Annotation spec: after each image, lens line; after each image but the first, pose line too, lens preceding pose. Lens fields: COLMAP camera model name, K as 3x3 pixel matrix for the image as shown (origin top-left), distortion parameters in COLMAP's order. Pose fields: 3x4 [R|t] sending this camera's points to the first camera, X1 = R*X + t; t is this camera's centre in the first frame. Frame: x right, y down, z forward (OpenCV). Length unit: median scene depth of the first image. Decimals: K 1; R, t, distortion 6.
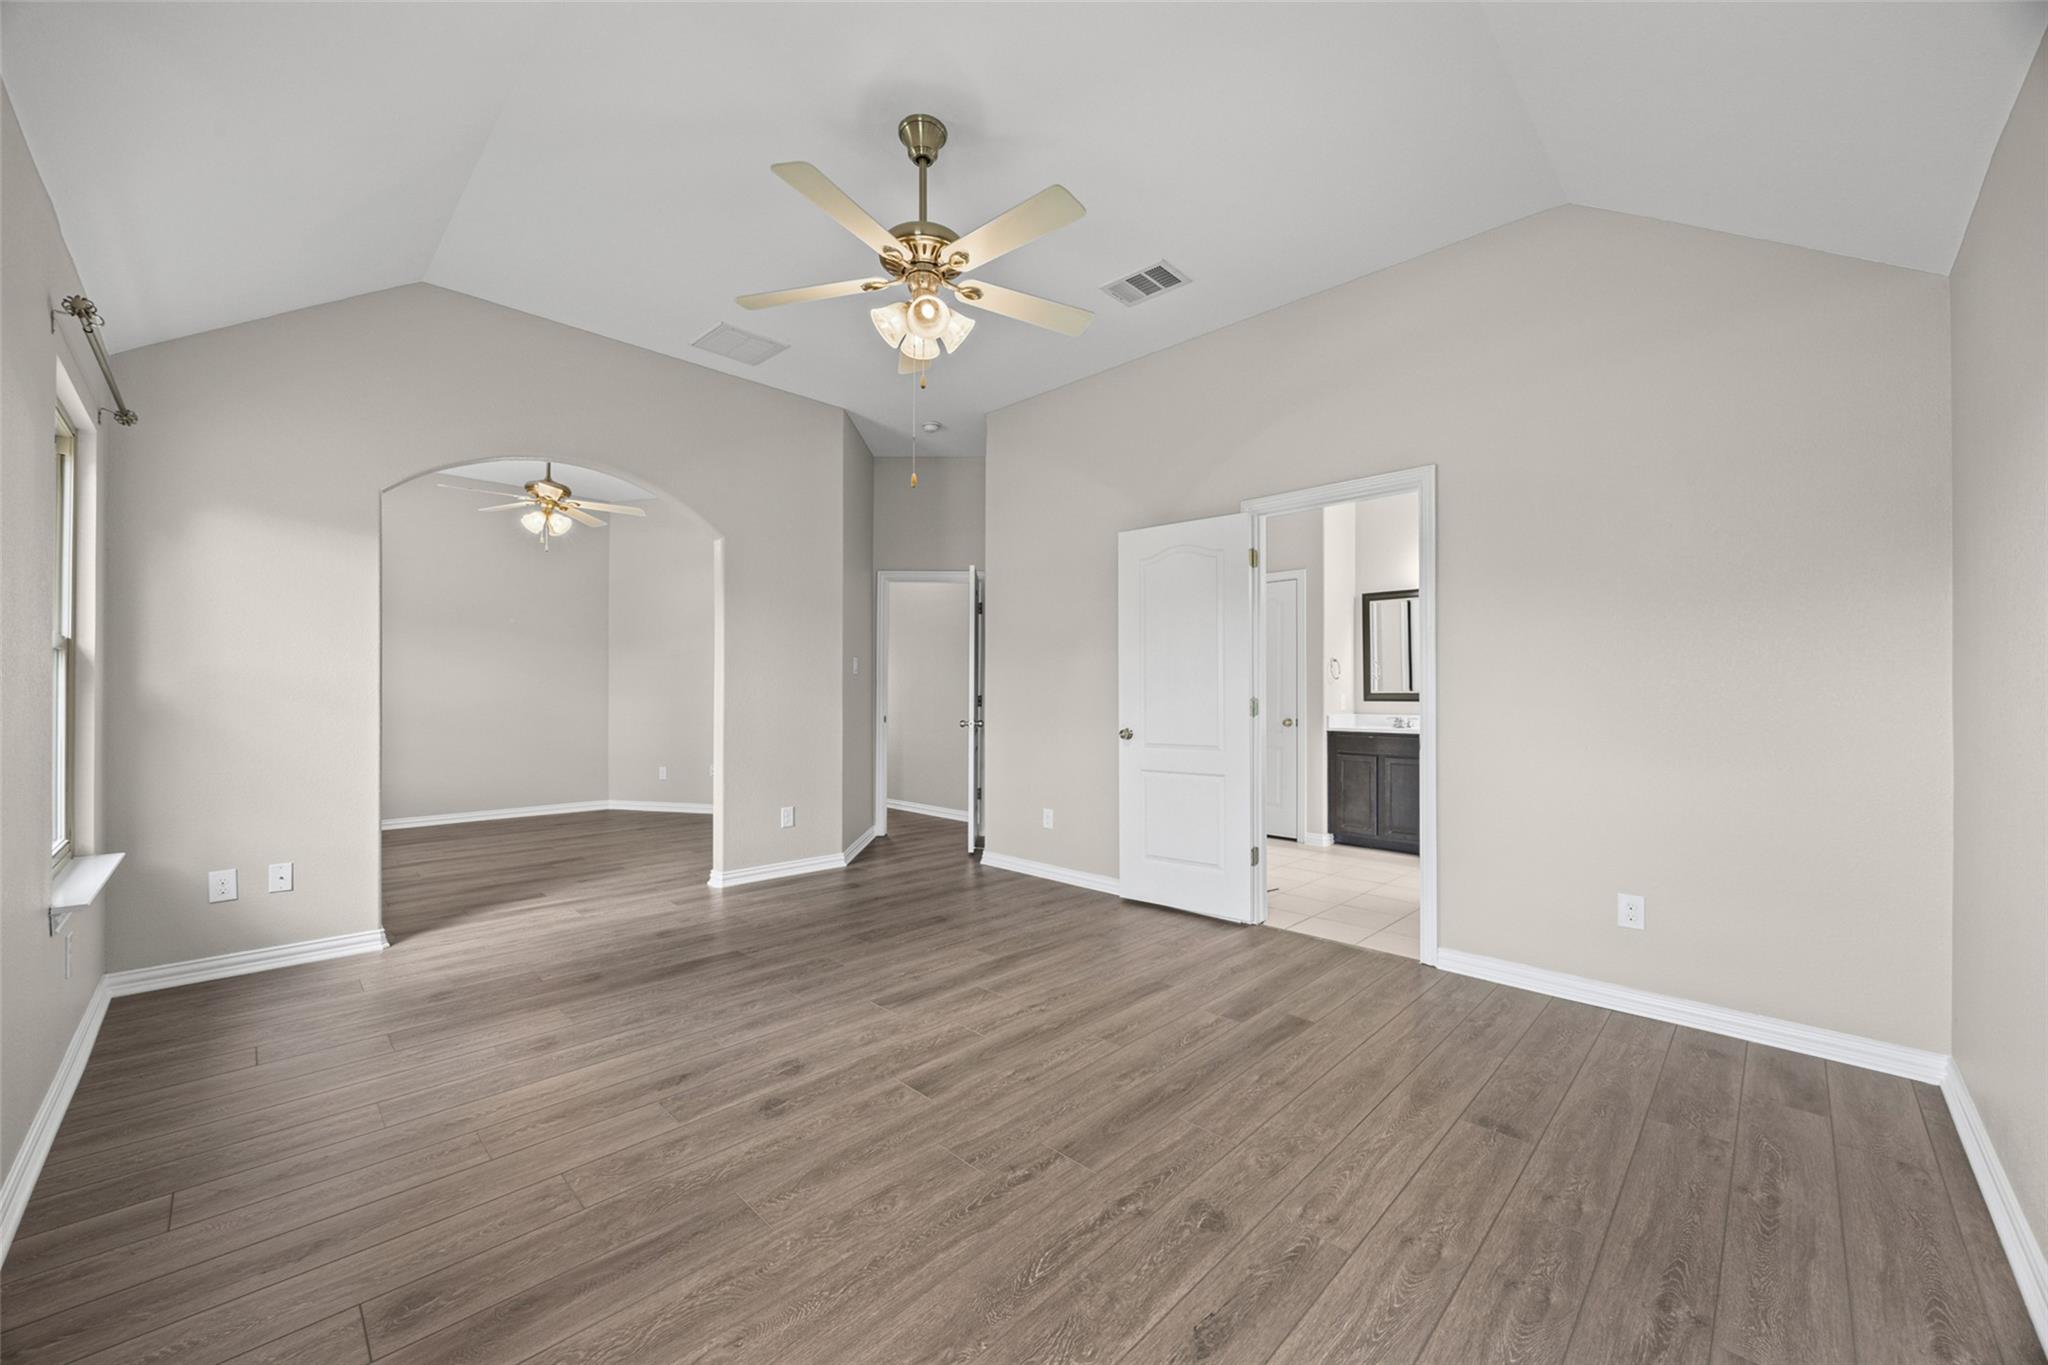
lens RADIAL K [[789.2, 0, 1025.5], [0, 789.2, 686.6], [0, 0, 1]] dist [0.001867, 0.000140]
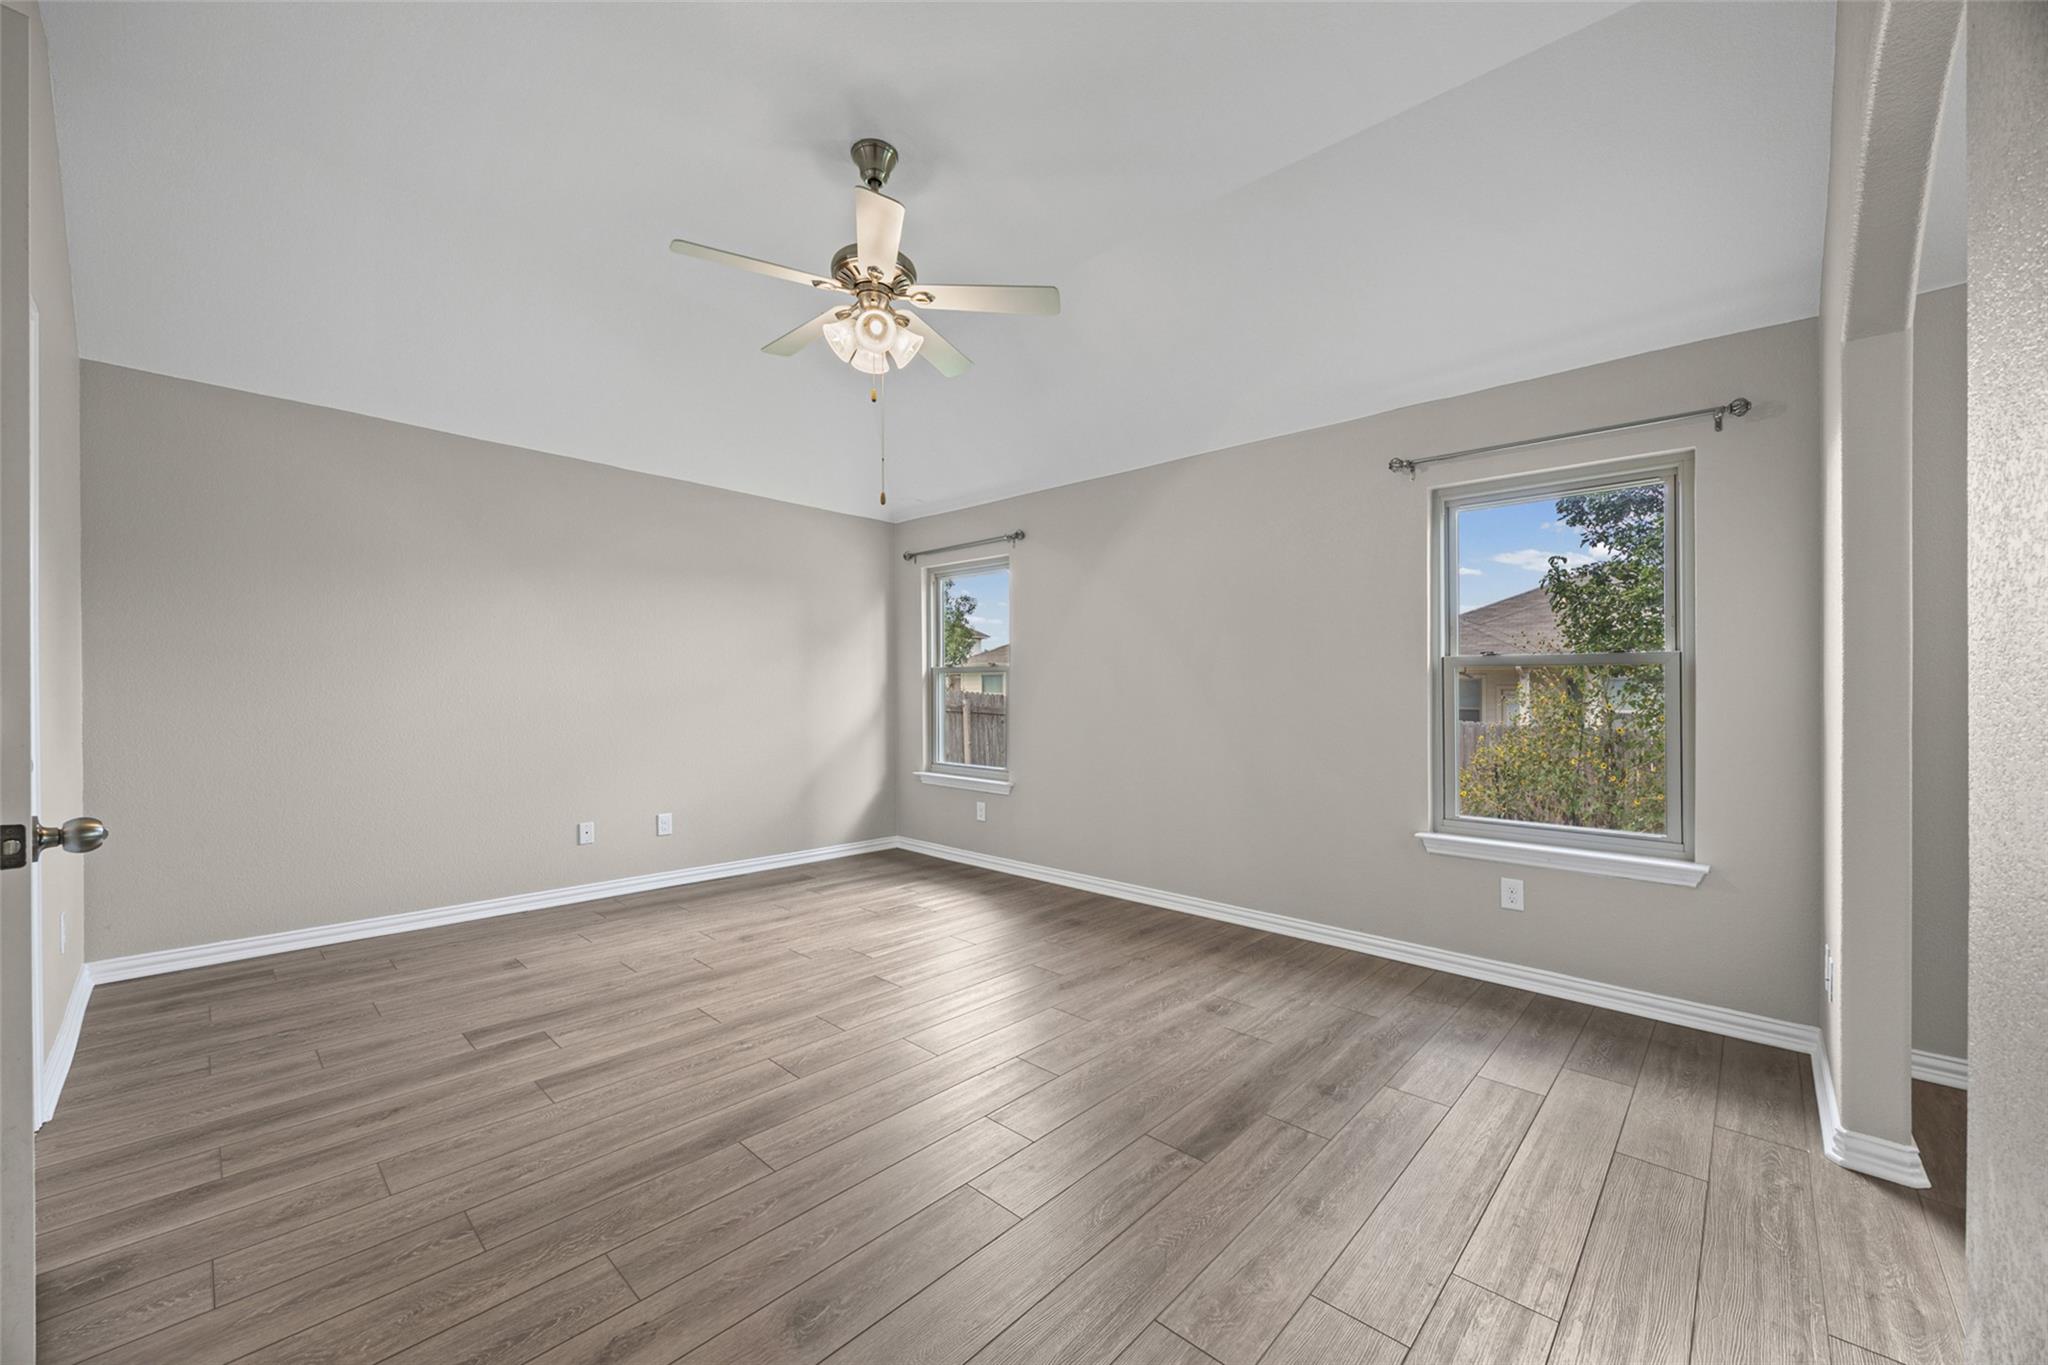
lens RADIAL K [[789.2, 0, 1023.4], [0, 789.2, 691.9], [0, 0, 1]] dist [0.001867, 0.000140]
pose [[-0.999576, -0.011869, -0.026602, -0.286508], [-0.011587, 0.999875, -0.010738, 0.015407], [0.026726, -0.010426, -0.999588, 2.015521]]
